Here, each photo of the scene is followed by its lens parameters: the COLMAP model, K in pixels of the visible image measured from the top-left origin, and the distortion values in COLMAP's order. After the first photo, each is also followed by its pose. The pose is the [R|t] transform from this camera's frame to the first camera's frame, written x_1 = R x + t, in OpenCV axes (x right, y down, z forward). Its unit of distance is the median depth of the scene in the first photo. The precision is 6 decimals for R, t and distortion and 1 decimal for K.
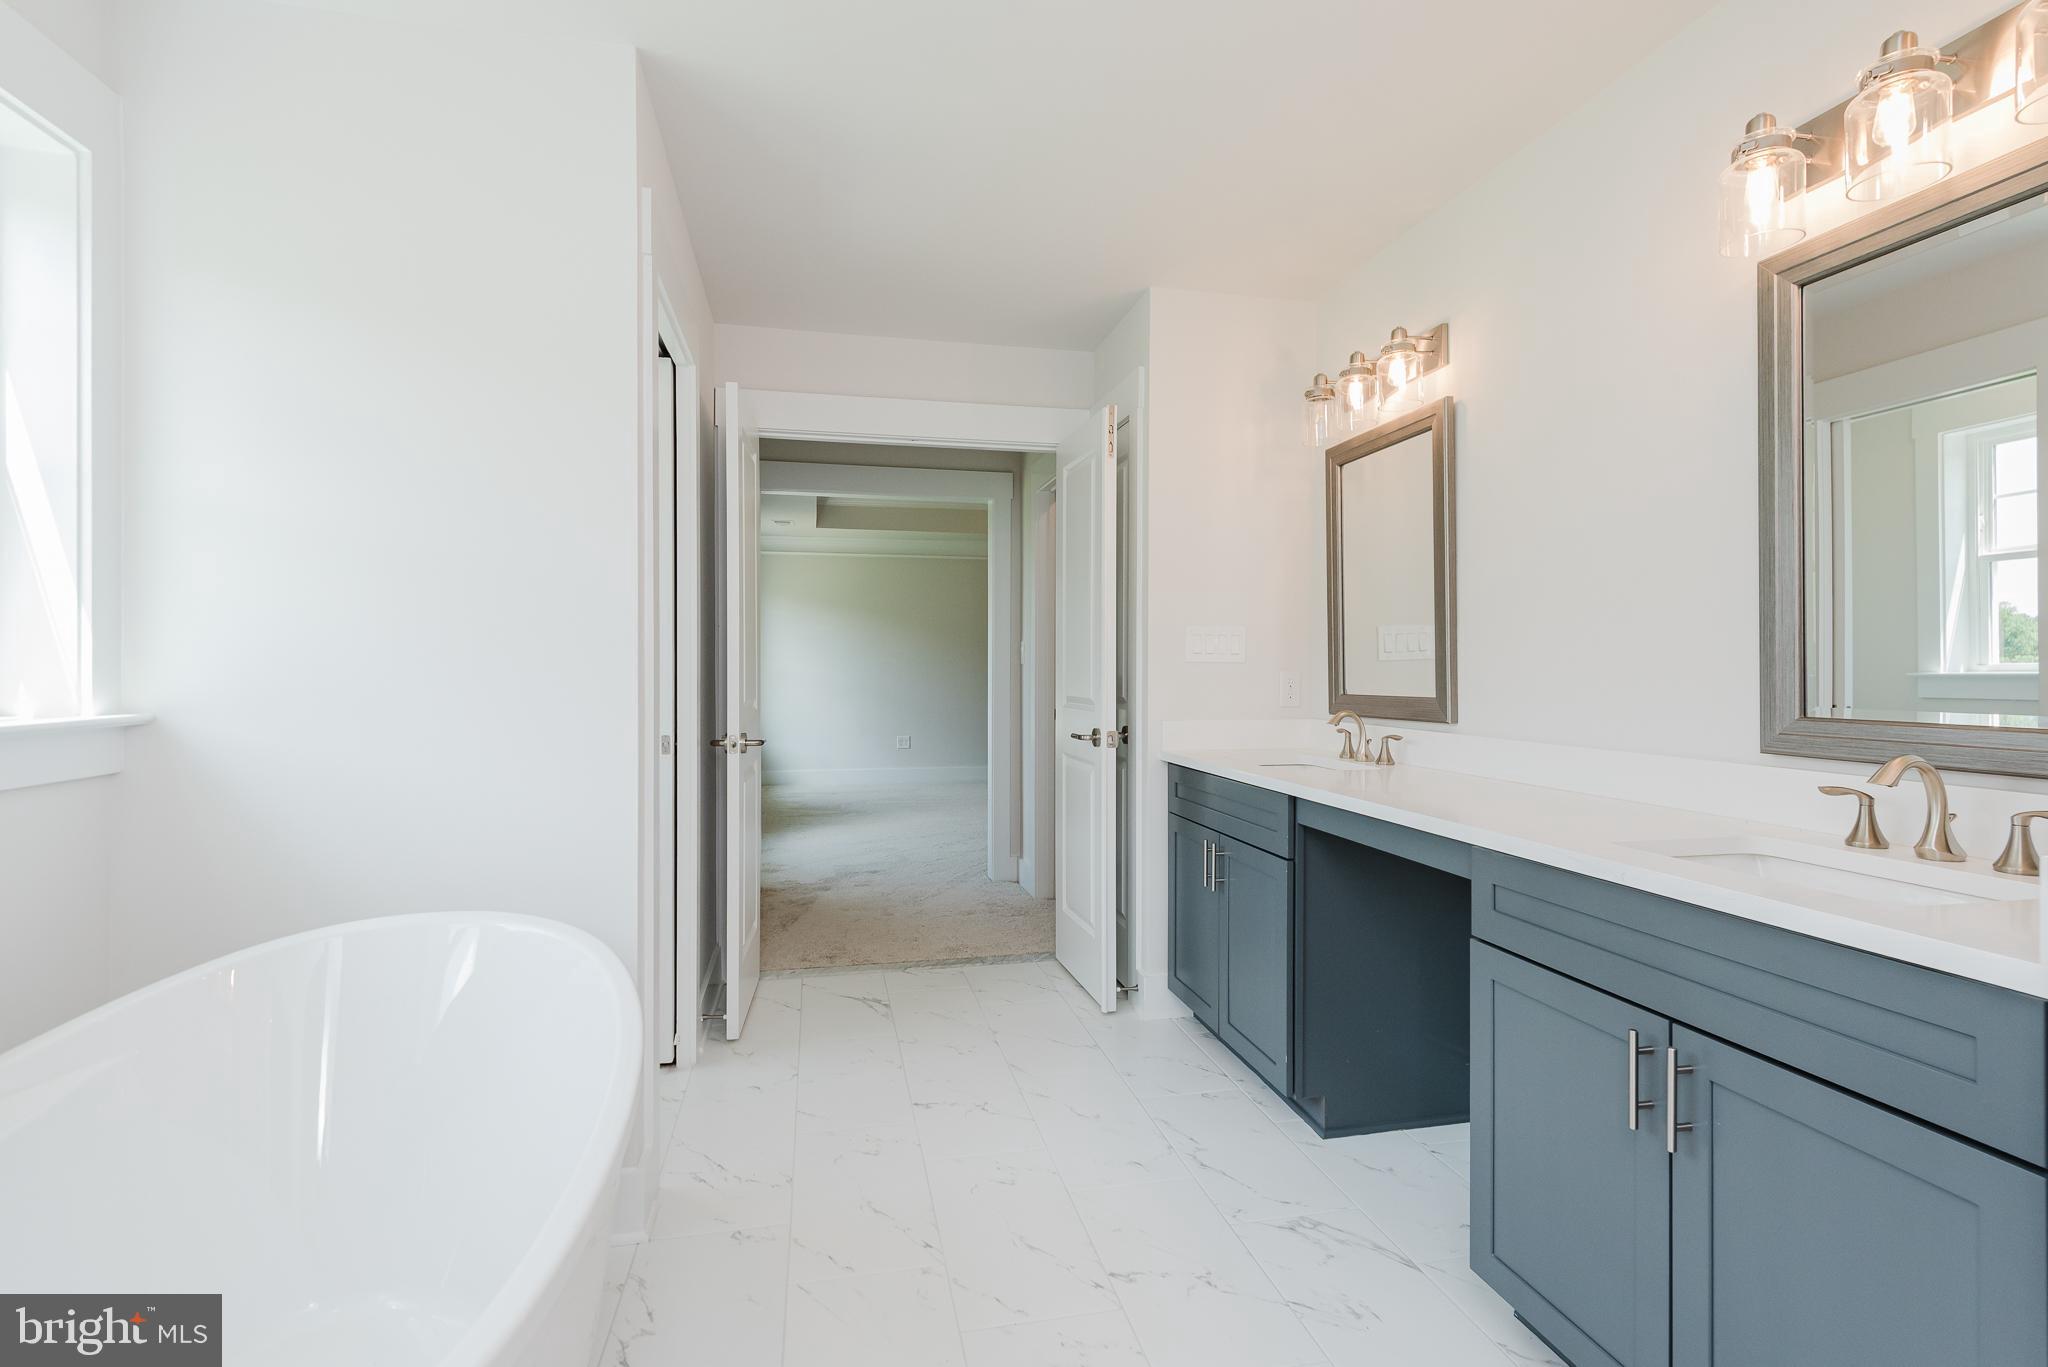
lens RADIAL K [[992.8, 0, 1099.4], [0, 992.8, 674.4], [0, 0, 1]] dist [0.002050, -0.000004]
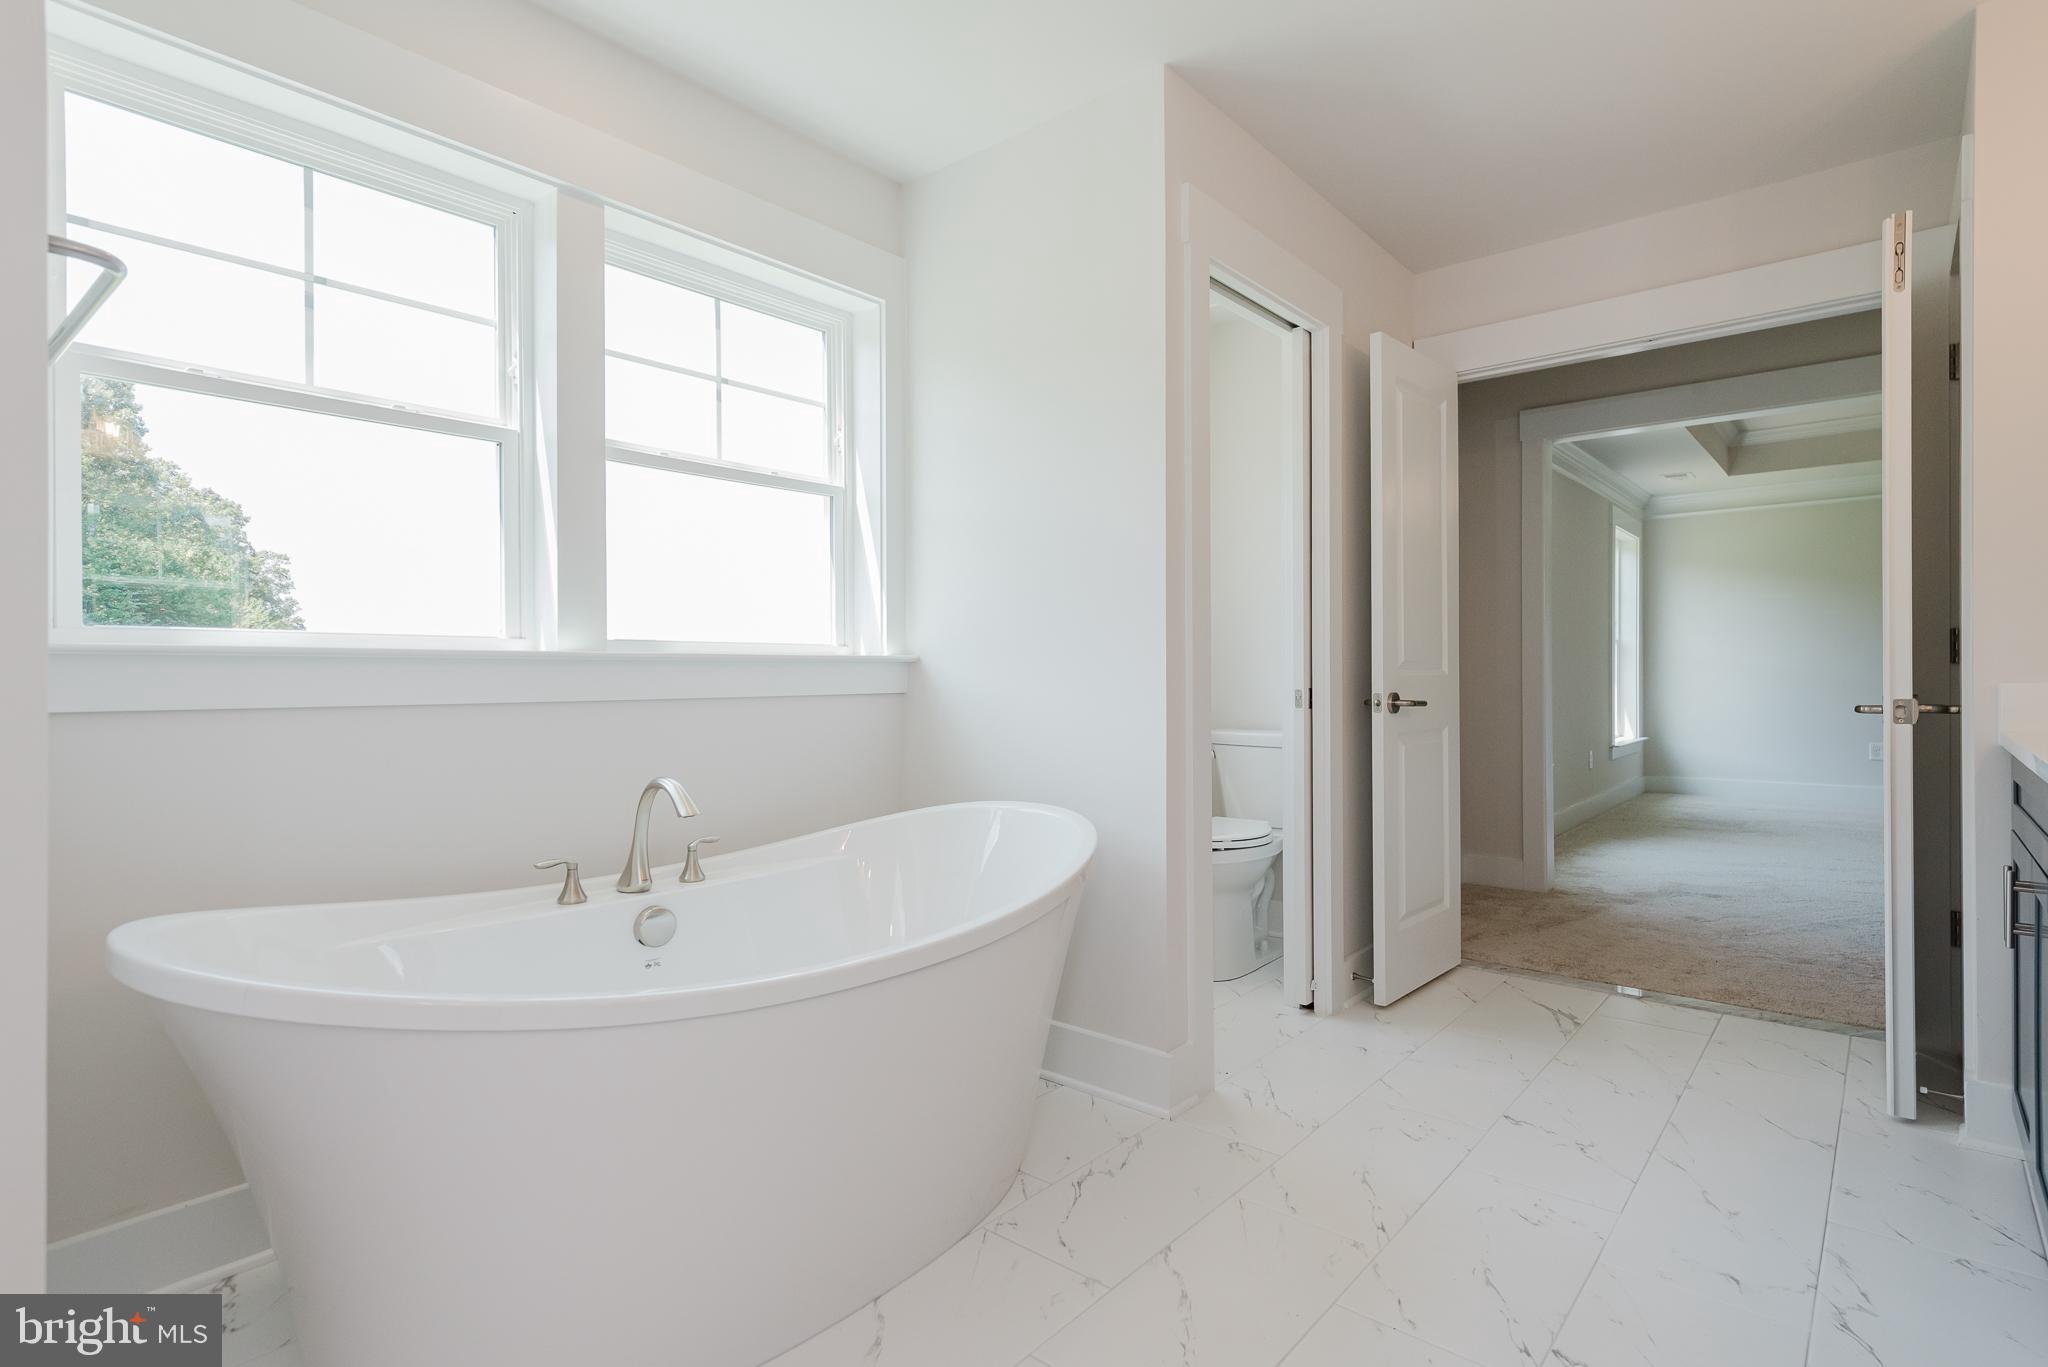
lens RADIAL K [[1070.0, 0, 1021.9], [0, 1070.0, 680.7], [0, 0, 1]] dist [0.006837, 0.000844]
pose [[0.573952, -0.001494, -0.818887, 0.309715], [0.002985, 0.999996, 0.000268, 0.050531], [0.818883, -0.002598, 0.573954, 0.116404]]
